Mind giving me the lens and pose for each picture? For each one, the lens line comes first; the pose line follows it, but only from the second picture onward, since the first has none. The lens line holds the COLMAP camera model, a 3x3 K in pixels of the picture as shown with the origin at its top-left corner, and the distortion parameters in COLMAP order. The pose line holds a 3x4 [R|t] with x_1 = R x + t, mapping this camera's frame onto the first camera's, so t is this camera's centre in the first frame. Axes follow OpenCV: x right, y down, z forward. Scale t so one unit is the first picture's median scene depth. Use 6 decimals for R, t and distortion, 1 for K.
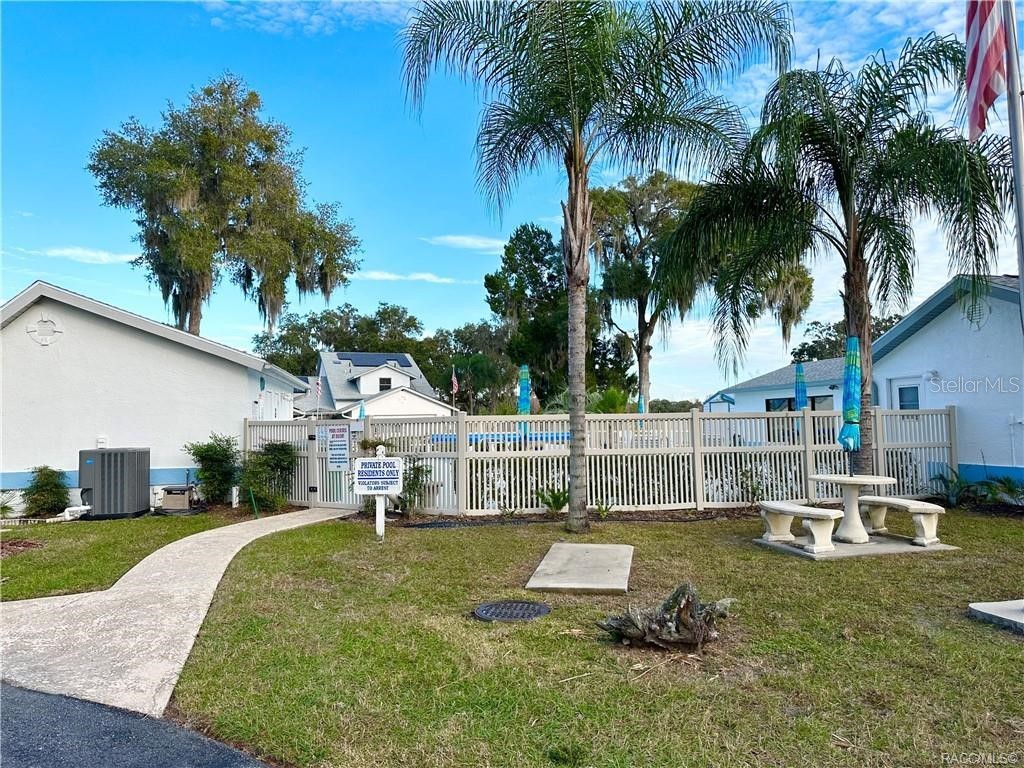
lens RADIAL K [[713.5, 0, 513.2], [0, 713.5, 382.9], [0, 0, 1]] dist [-0.009828, -0.001522]
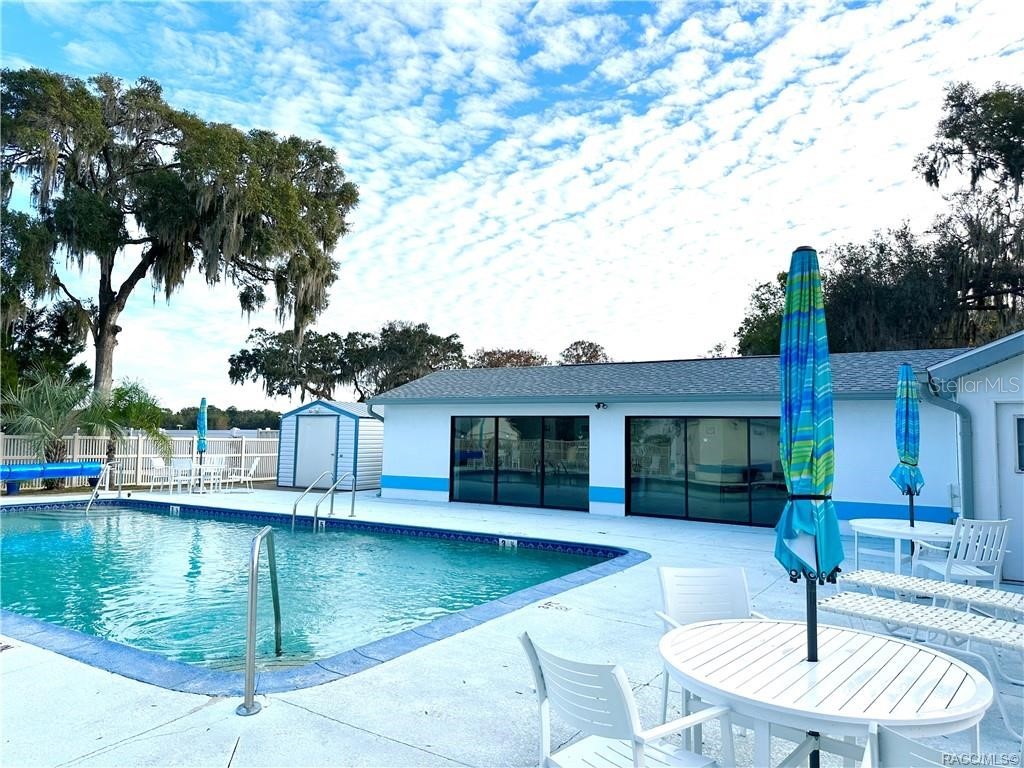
lens RADIAL K [[713.5, 0, 514.8], [0, 713.5, 378.3], [0, 0, 1]] dist [-0.009828, -0.001522]
pose [[0.688882, 0.087420, 0.719582, -0.031457], [-0.073333, 0.996013, -0.050798, 0.004546], [-0.721154, -0.017775, 0.692546, 0.240746]]
